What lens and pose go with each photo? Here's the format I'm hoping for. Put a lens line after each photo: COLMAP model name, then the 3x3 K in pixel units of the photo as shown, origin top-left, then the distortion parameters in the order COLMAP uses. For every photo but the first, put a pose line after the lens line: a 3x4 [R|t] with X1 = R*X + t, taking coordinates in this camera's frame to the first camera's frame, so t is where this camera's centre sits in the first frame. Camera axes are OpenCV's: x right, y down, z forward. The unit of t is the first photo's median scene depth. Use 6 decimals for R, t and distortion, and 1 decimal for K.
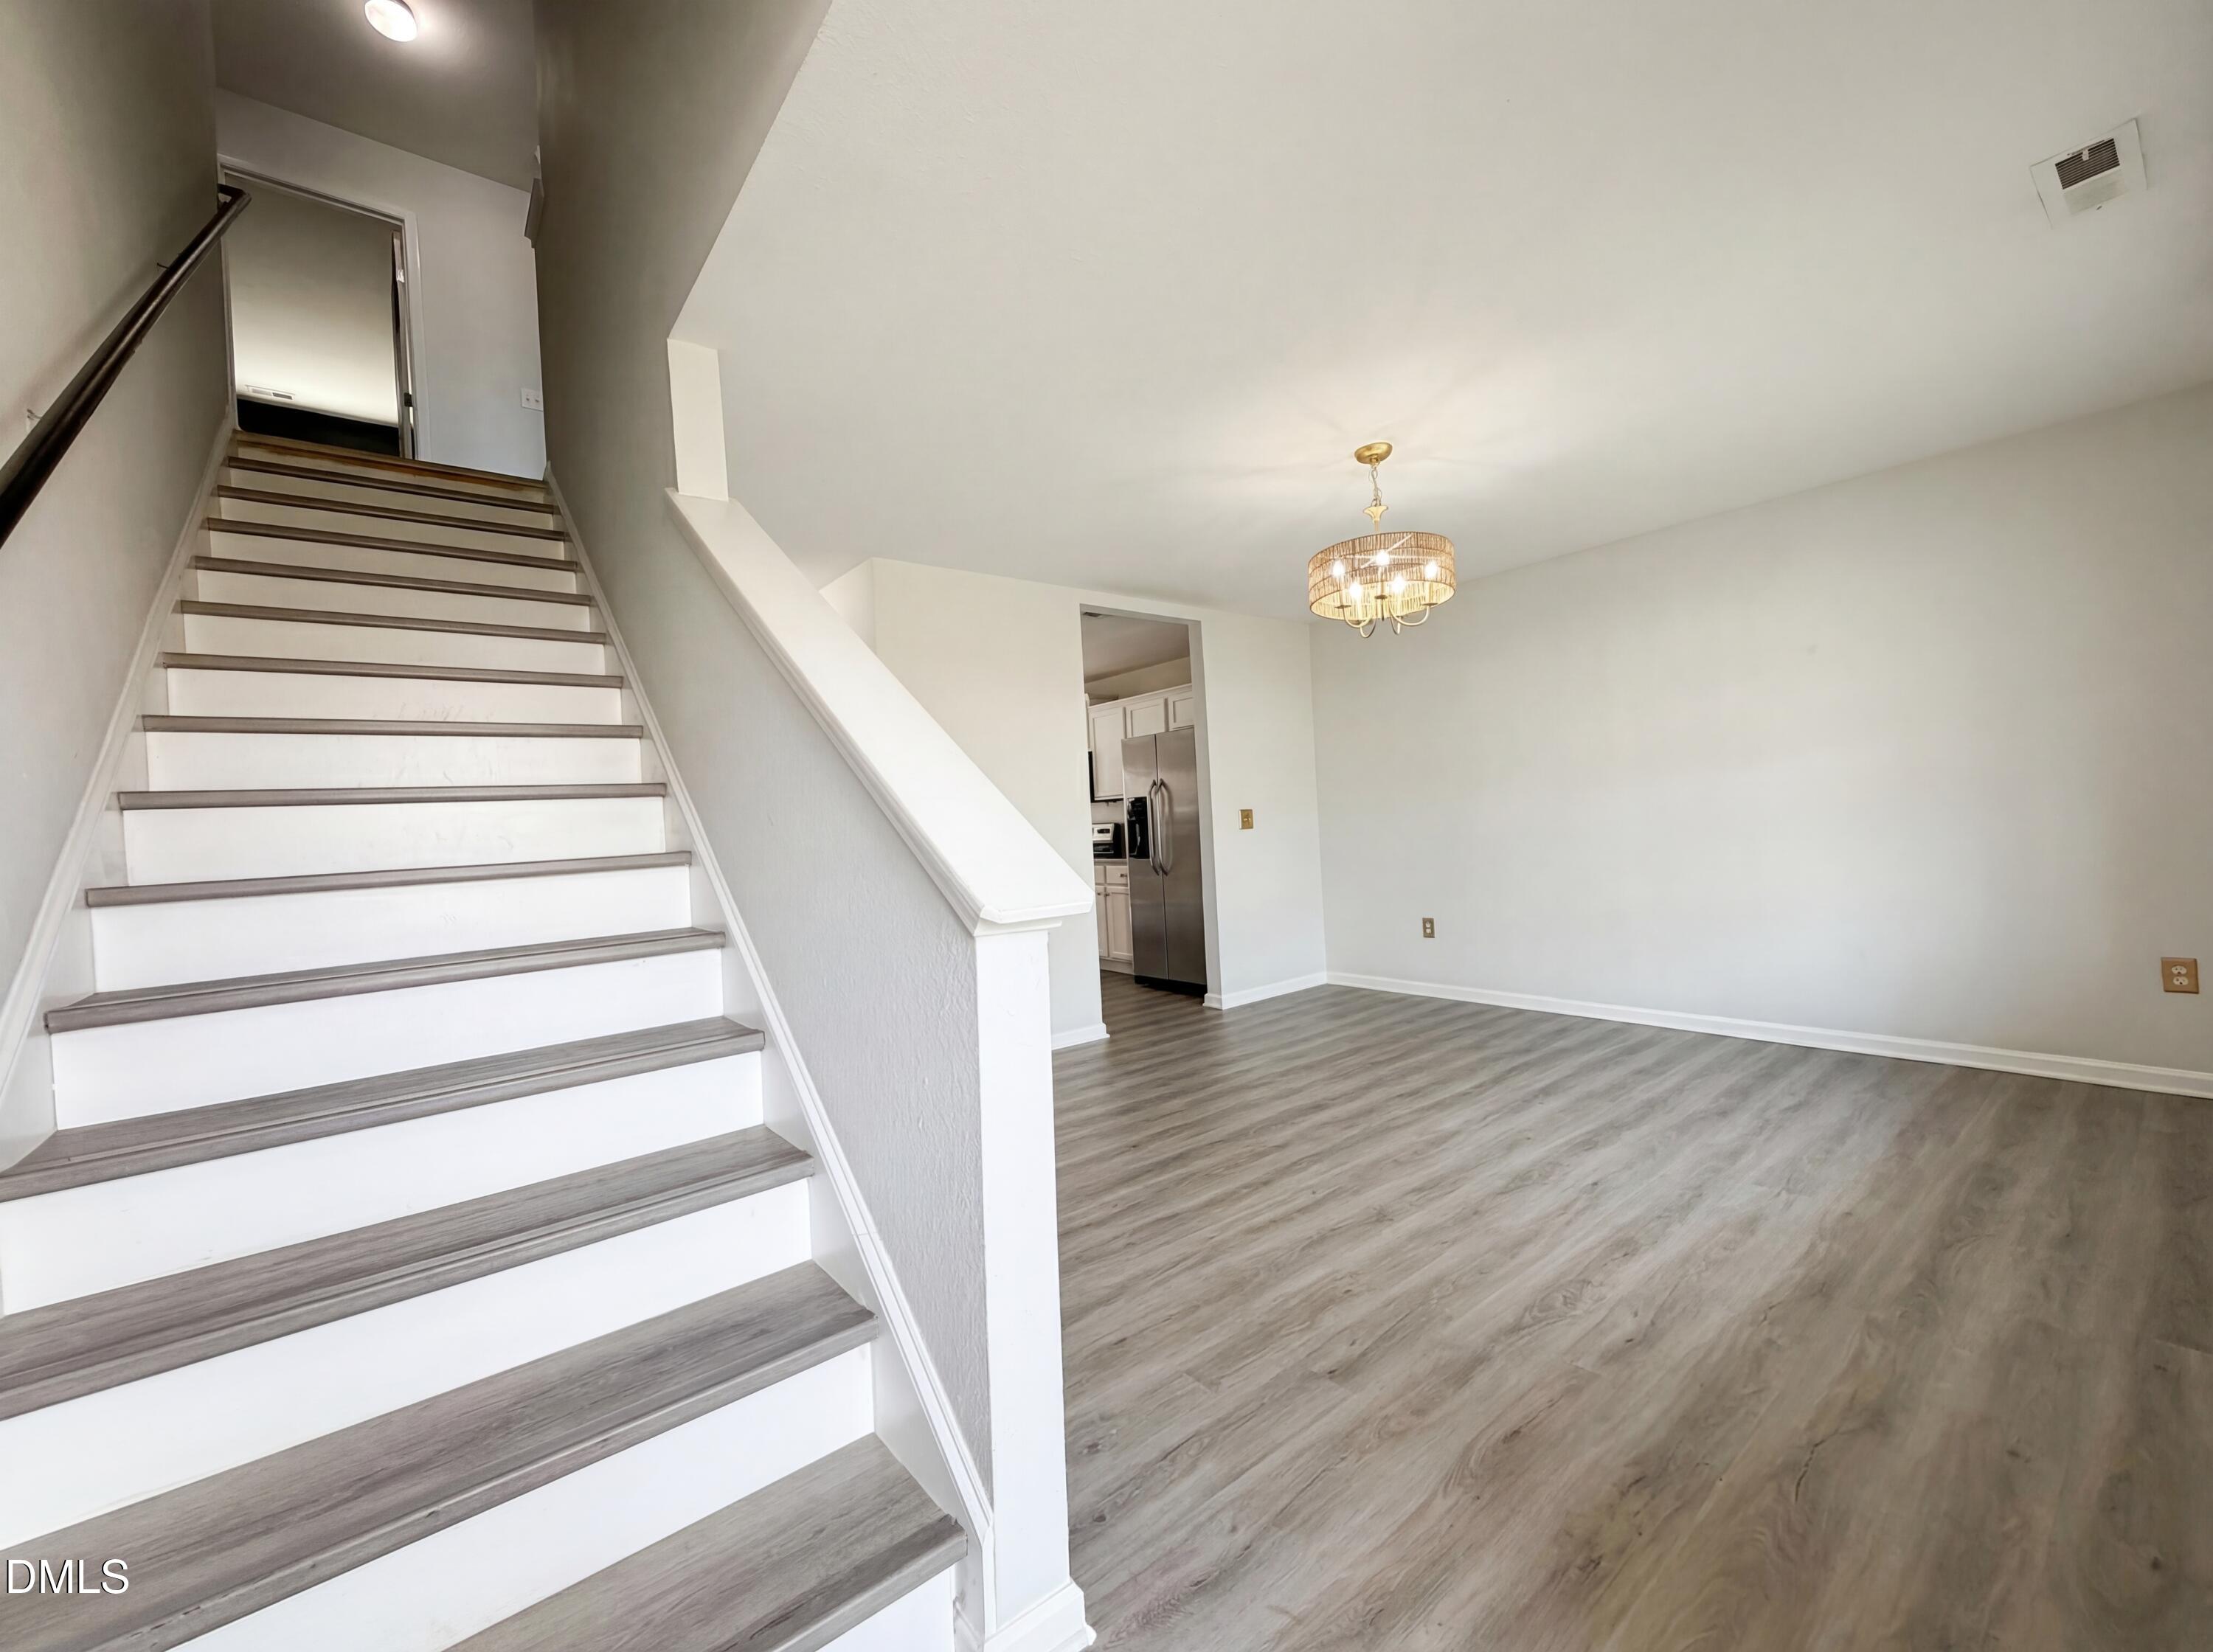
lens RADIAL K [[882.9, 0, 1106.5], [0, 882.9, 826.0], [0, 0, 1]] dist [-0.000032, 0.000292]
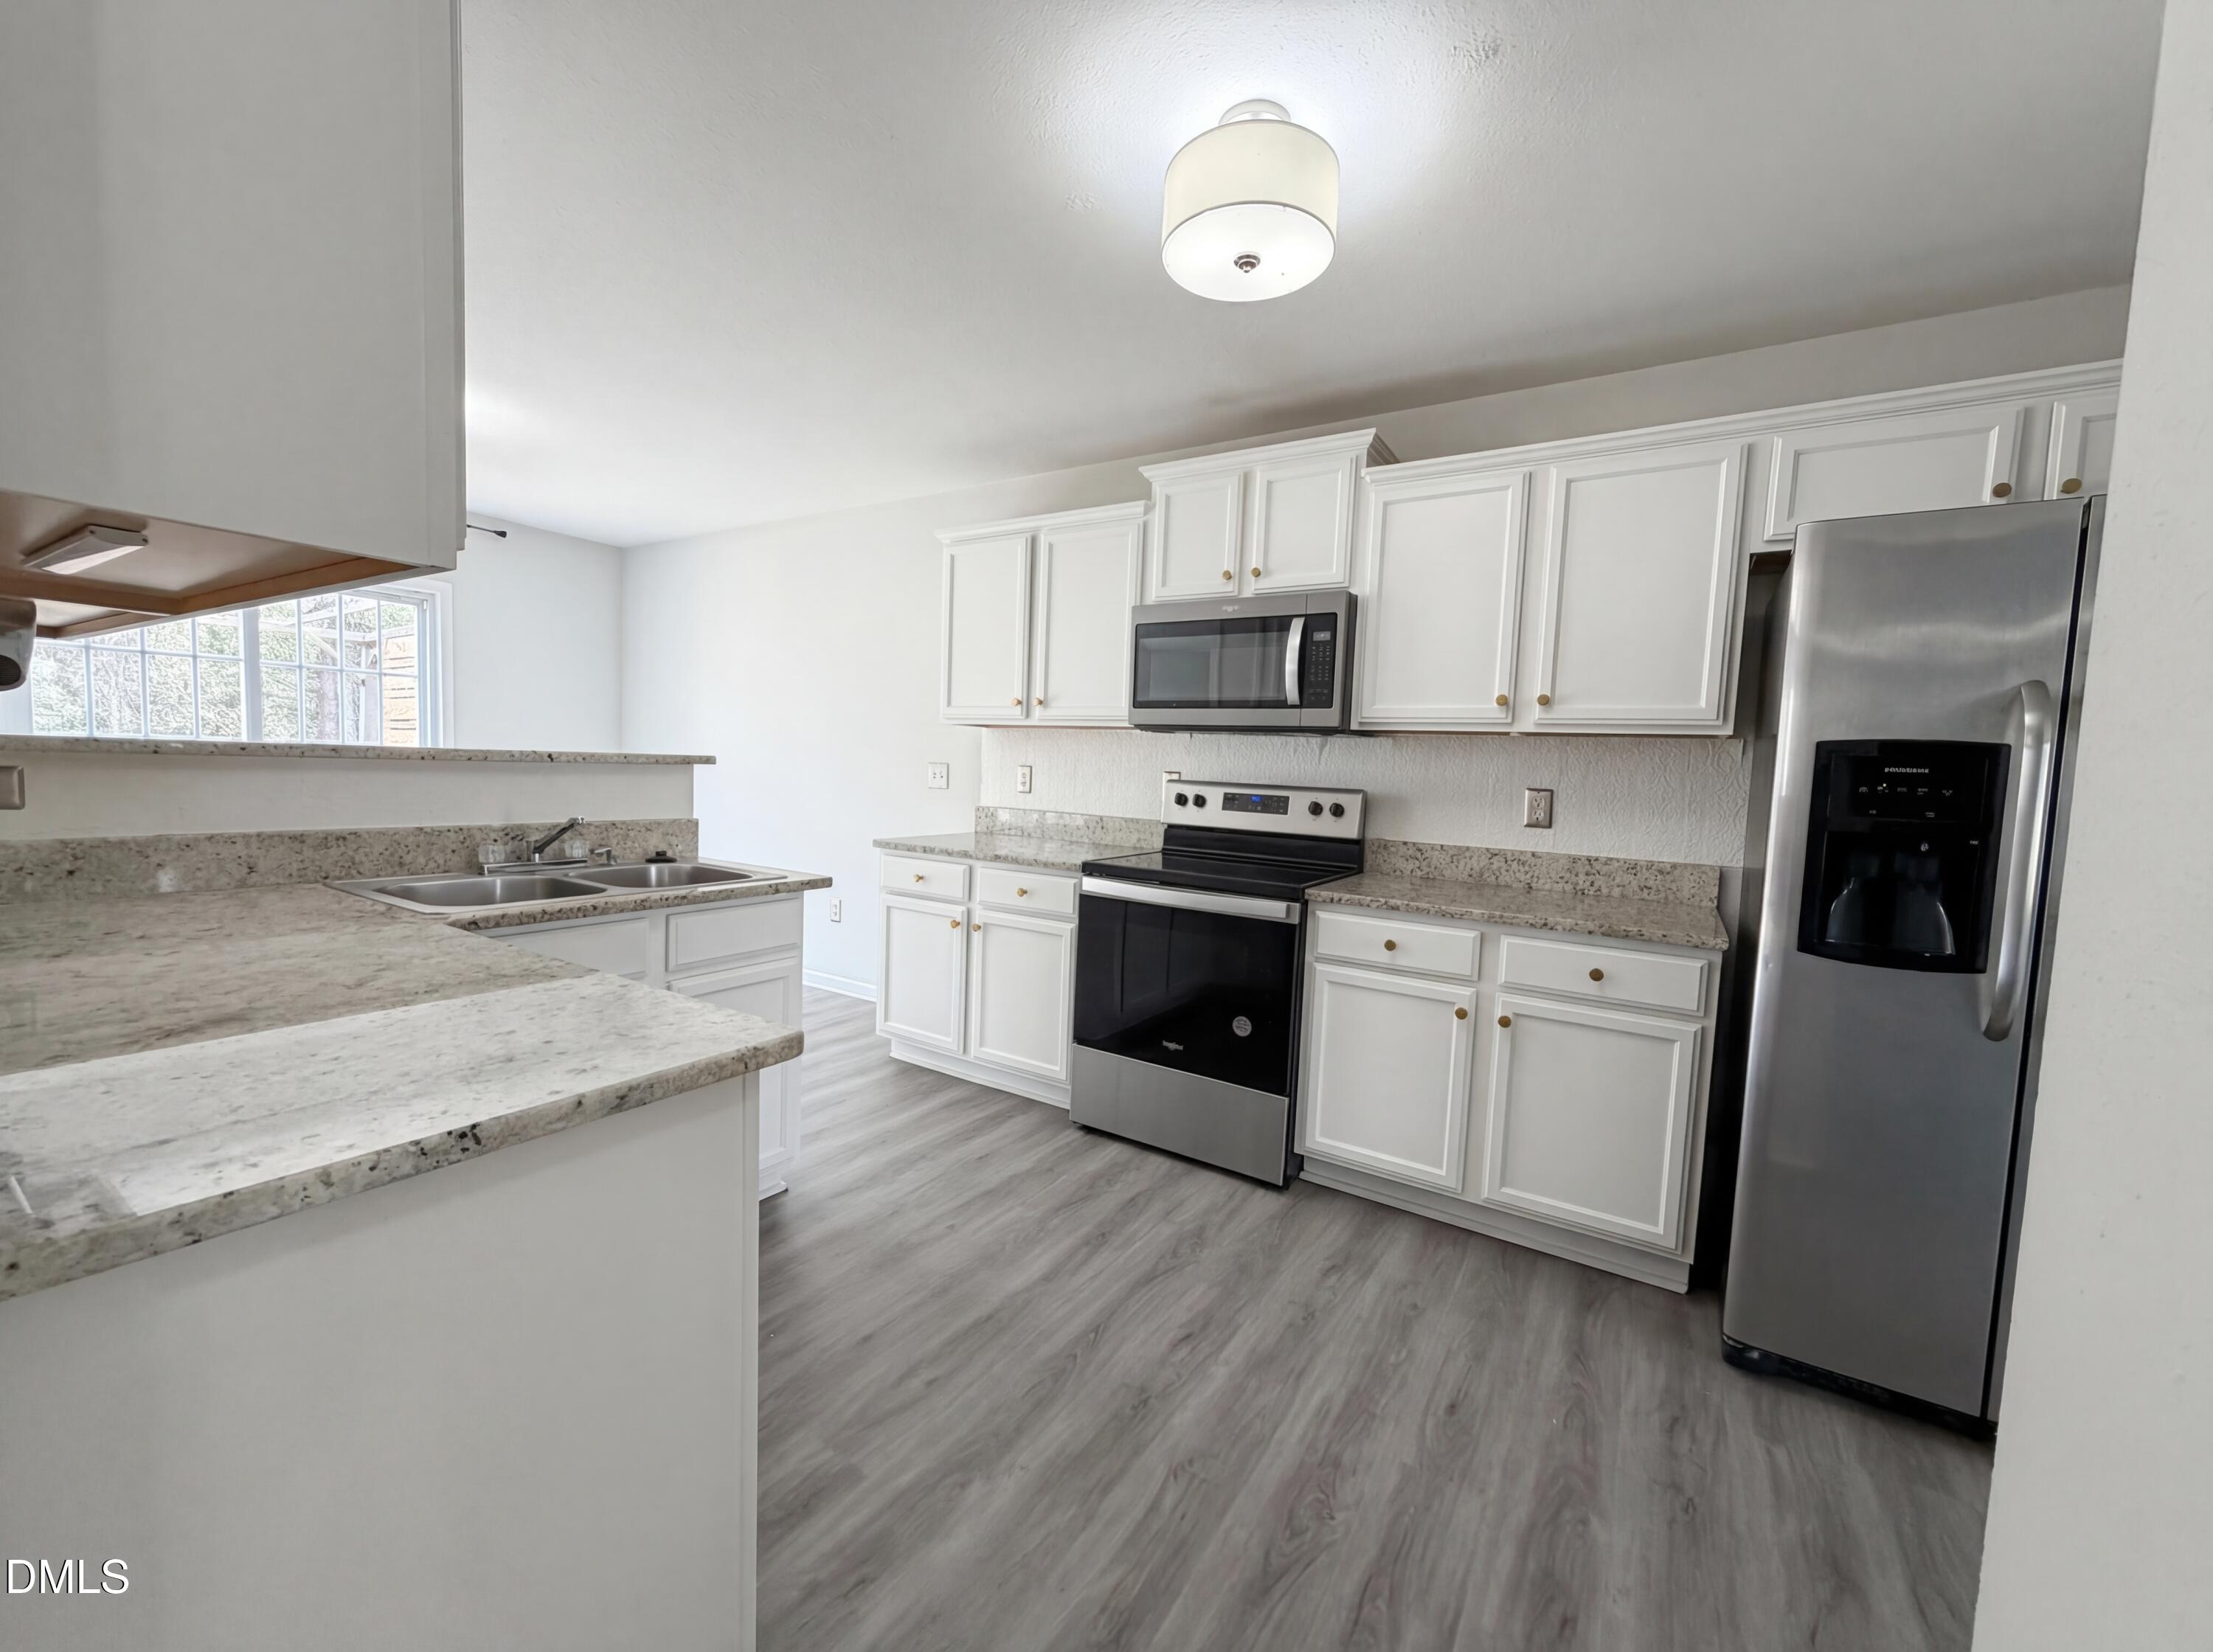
lens RADIAL K [[906.4, 0, 1011.6], [0, 906.4, 823.9], [0, 0, 1]] dist [-0.001357, 0.000058]
pose [[0.943997, 0.072074, 0.321986, -0.647272], [-0.091146, 0.994841, 0.044535, 0.016476], [-0.317115, -0.071389, 0.945696, 1.639370]]
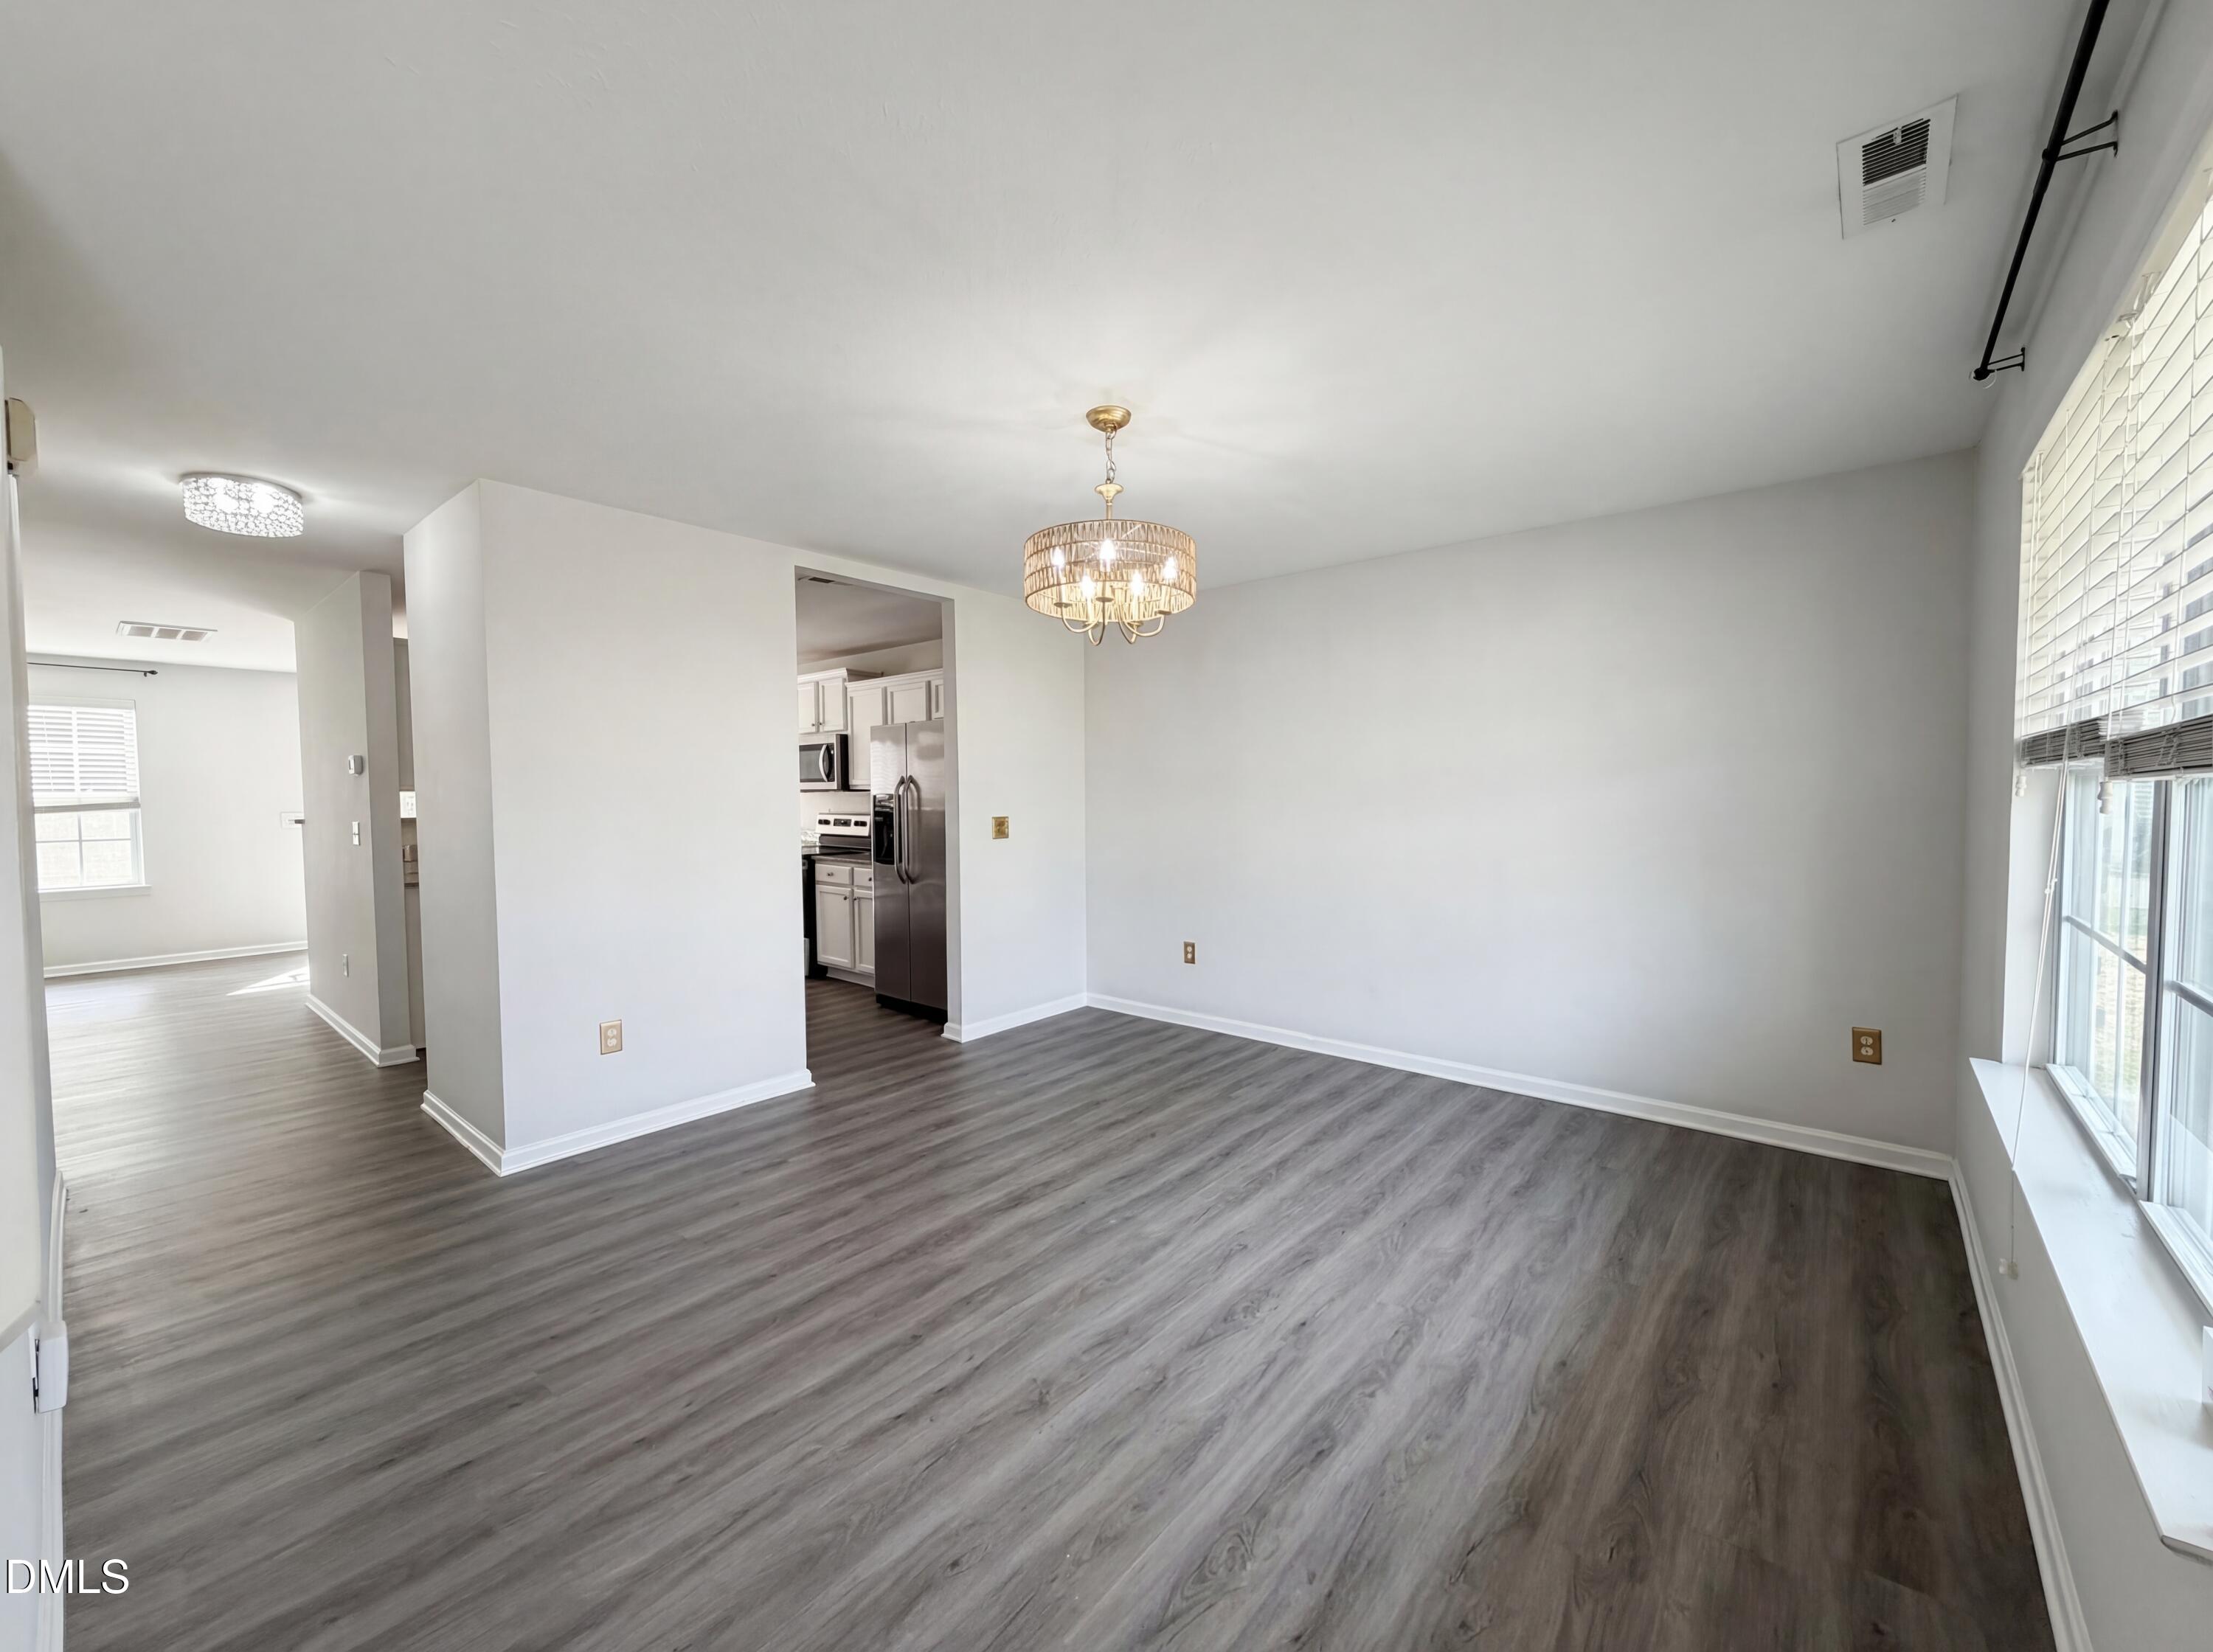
lens RADIAL K [[882.9, 0, 1106.5], [0, 882.9, 826.0], [0, 0, 1]] dist [-0.000032, 0.000292]
pose [[0.979325, 0.037236, 0.198834, 0.154080], [-0.044030, 0.998584, 0.029855, -0.072724], [-0.197441, -0.037992, 0.979578, 0.191725]]
